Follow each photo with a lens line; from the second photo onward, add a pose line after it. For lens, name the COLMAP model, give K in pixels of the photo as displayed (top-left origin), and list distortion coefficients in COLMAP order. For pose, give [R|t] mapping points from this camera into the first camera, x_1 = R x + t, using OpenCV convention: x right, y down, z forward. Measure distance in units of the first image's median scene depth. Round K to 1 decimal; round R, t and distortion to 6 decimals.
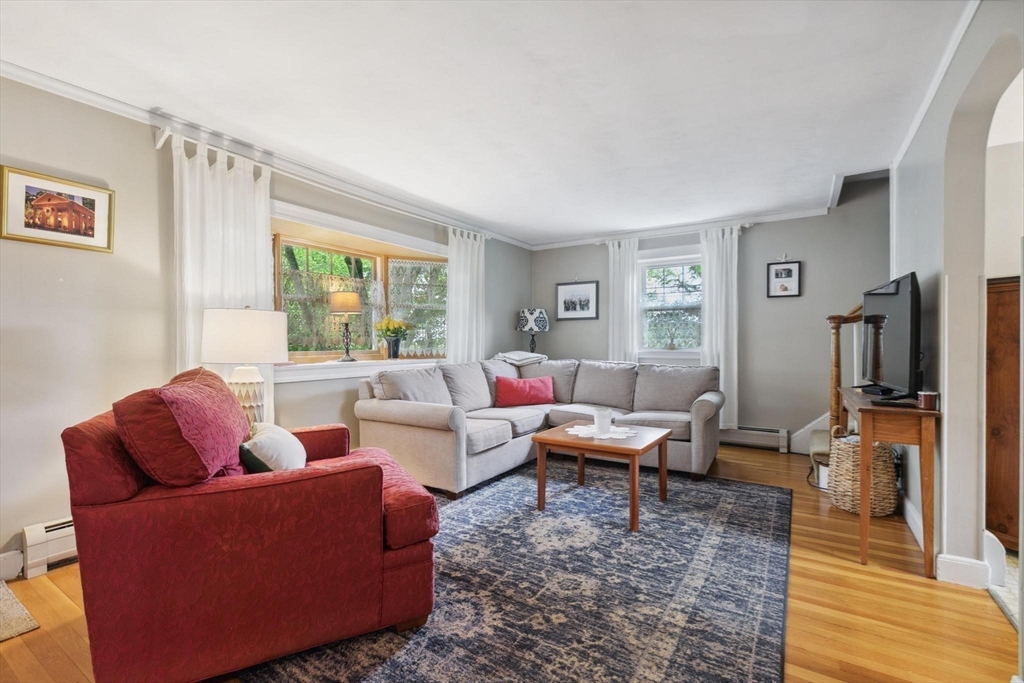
lens RADIAL K [[458.4, 0, 505.5], [0, 458.4, 343.7], [0, 0, 1]] dist [0.001672, -0.000984]
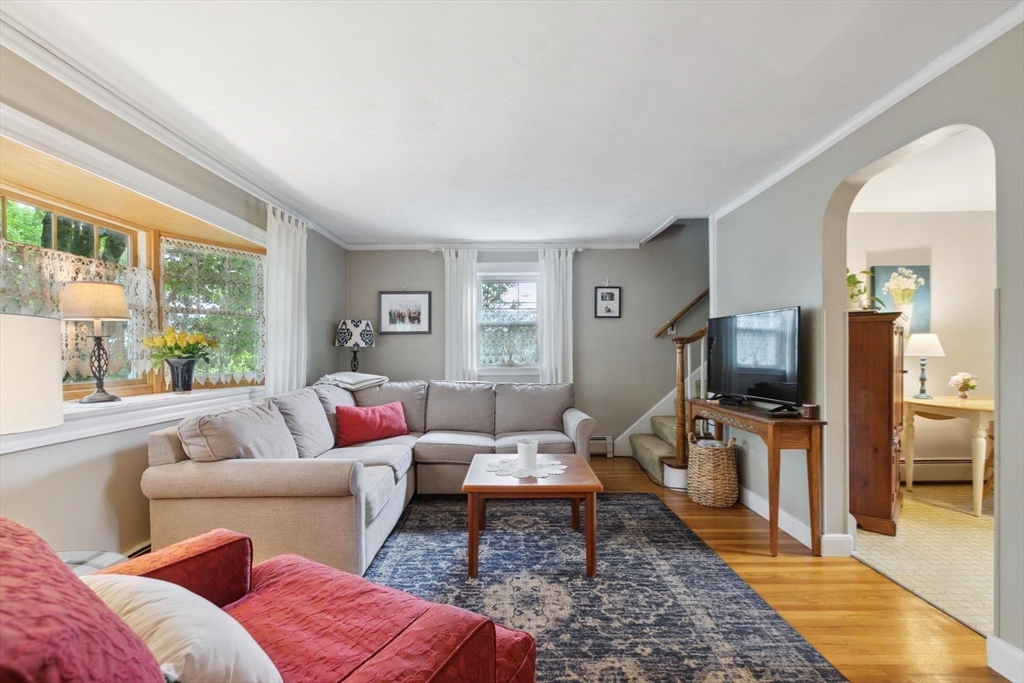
lens RADIAL K [[458.4, 0, 512.6], [0, 458.4, 354.1], [0, 0, 1]] dist [0.001672, -0.000984]
pose [[0.839775, -0.006609, 0.542894, -0.249063], [0.007036, 0.999974, 0.001290, -0.021601], [-0.542889, 0.002737, 0.839800, 0.243727]]
